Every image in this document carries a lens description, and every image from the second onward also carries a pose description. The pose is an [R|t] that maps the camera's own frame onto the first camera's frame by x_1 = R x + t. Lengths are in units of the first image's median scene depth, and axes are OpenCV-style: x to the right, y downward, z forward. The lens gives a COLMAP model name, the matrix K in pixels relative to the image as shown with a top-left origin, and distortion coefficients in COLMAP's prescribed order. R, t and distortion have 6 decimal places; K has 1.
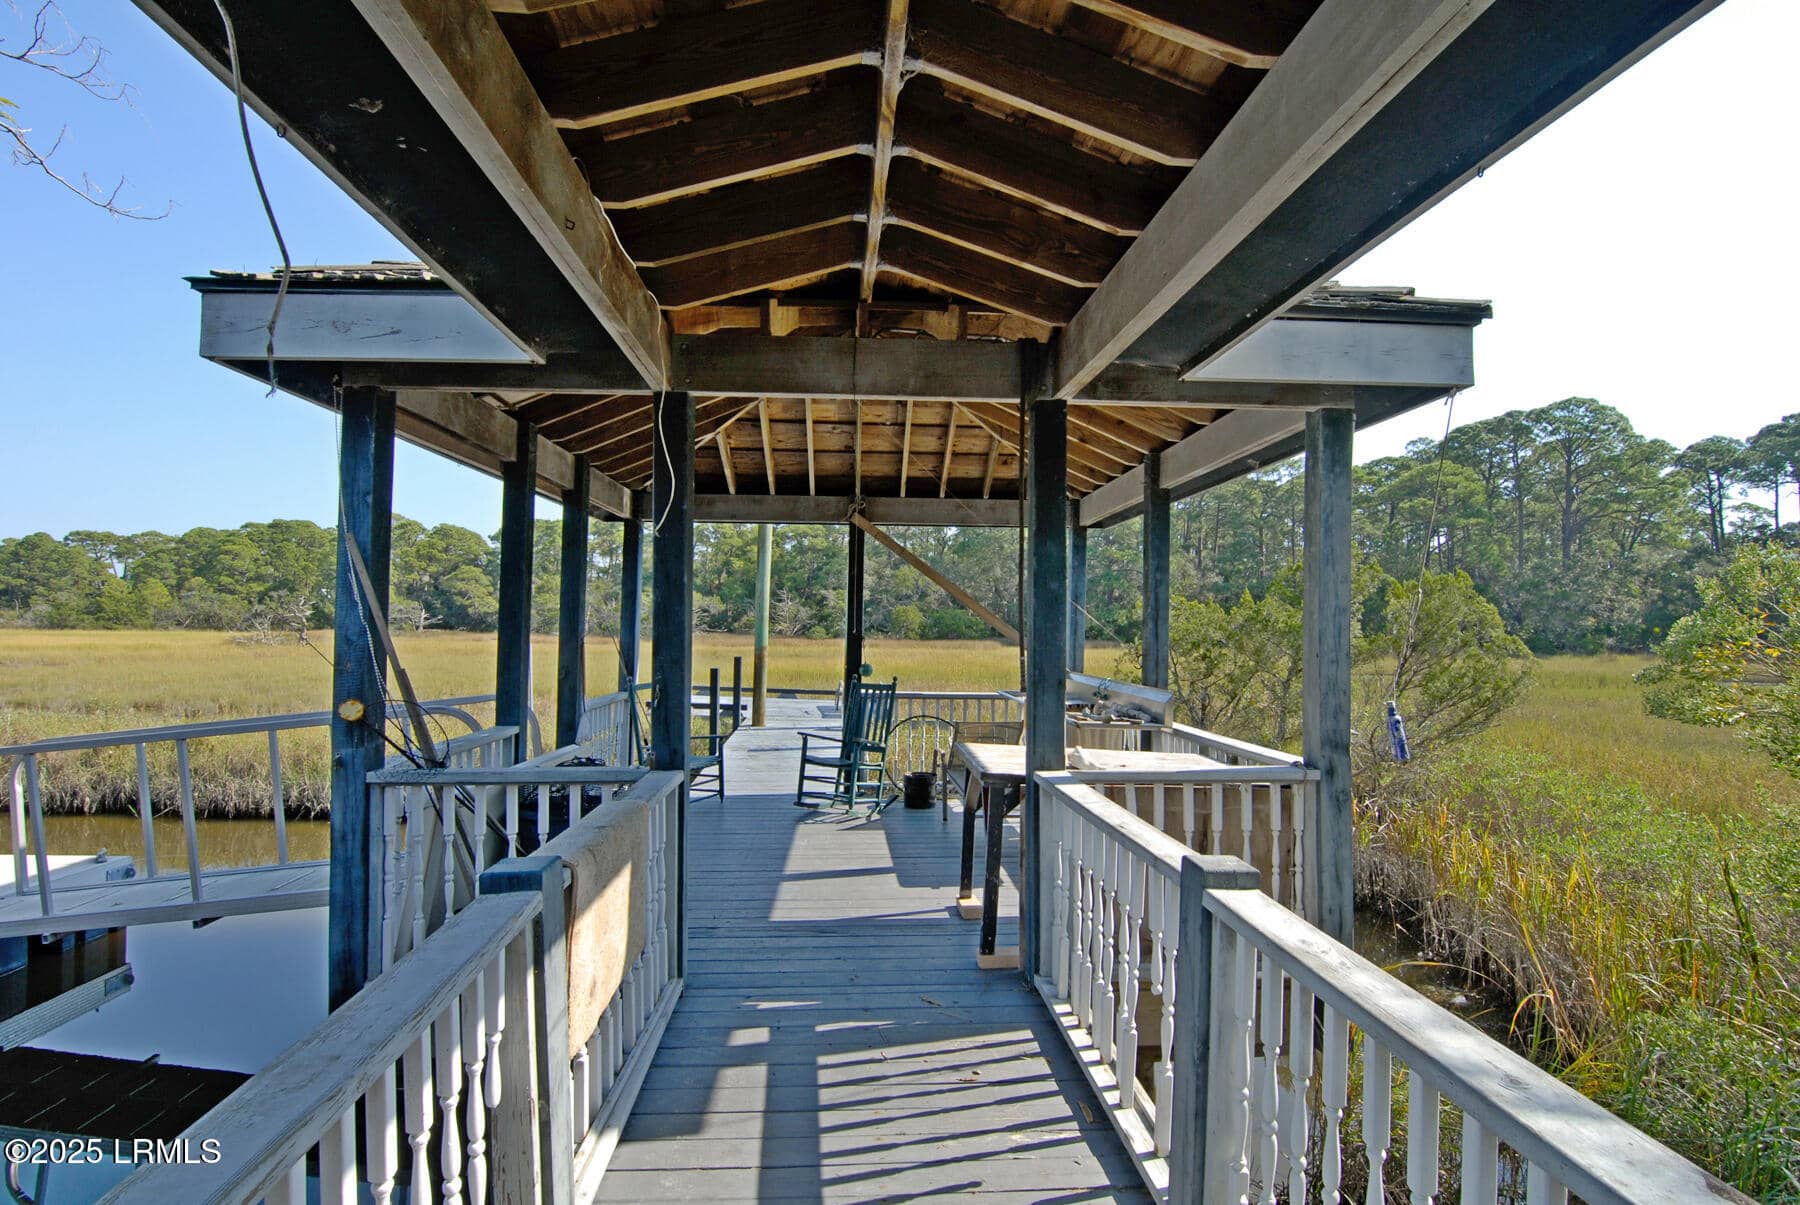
lens RADIAL K [[946.4, 0, 894.0], [0, 946.4, 605.5], [0, 0, 1]] dist [-0.012650, -0.009516]
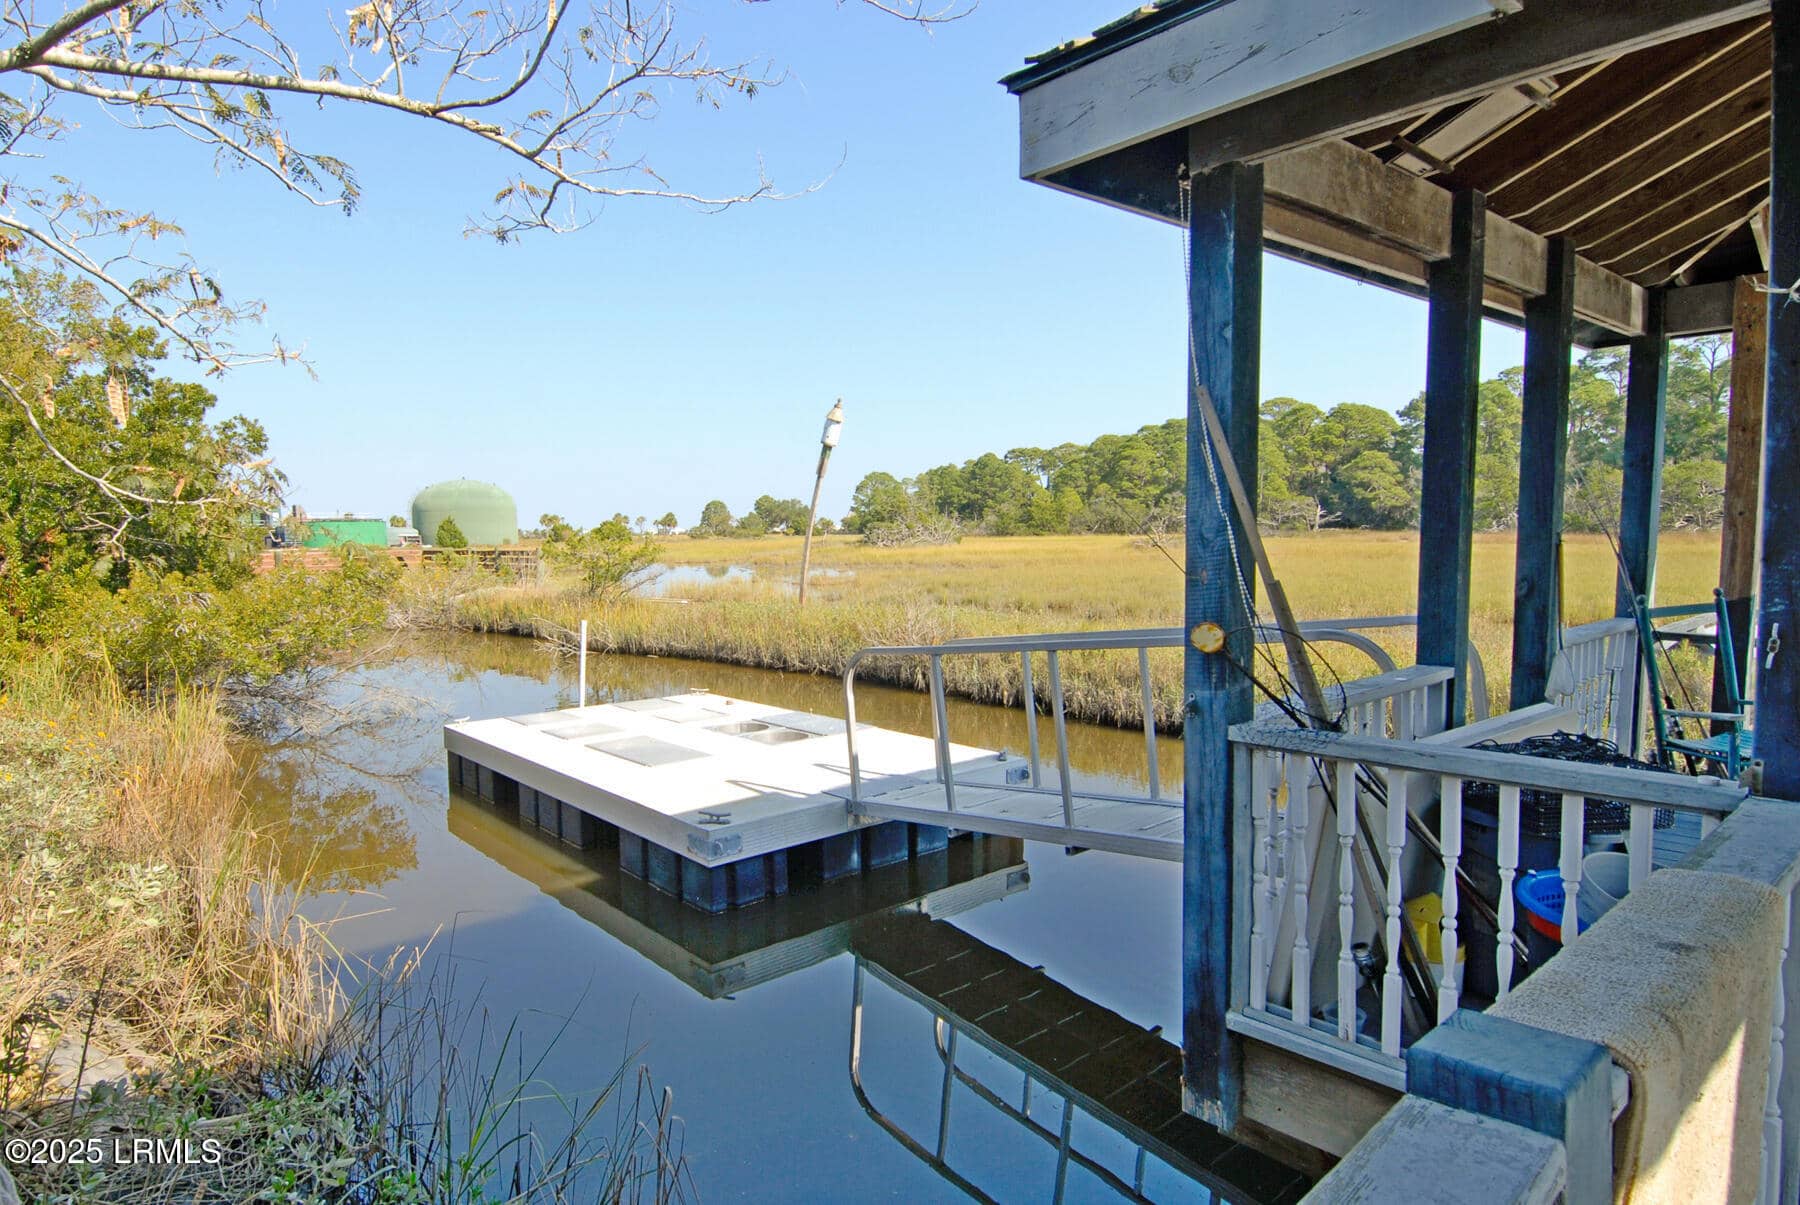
lens RADIAL K [[946.4, 0, 881.7], [0, 946.4, 601.0], [0, 0, 1]] dist [-0.012650, -0.009516]
pose [[0.621192, 0.036171, -0.782823, -0.130641], [0.040977, 0.996068, 0.078540, 0.013409], [0.782586, -0.080866, 0.617267, 0.280739]]
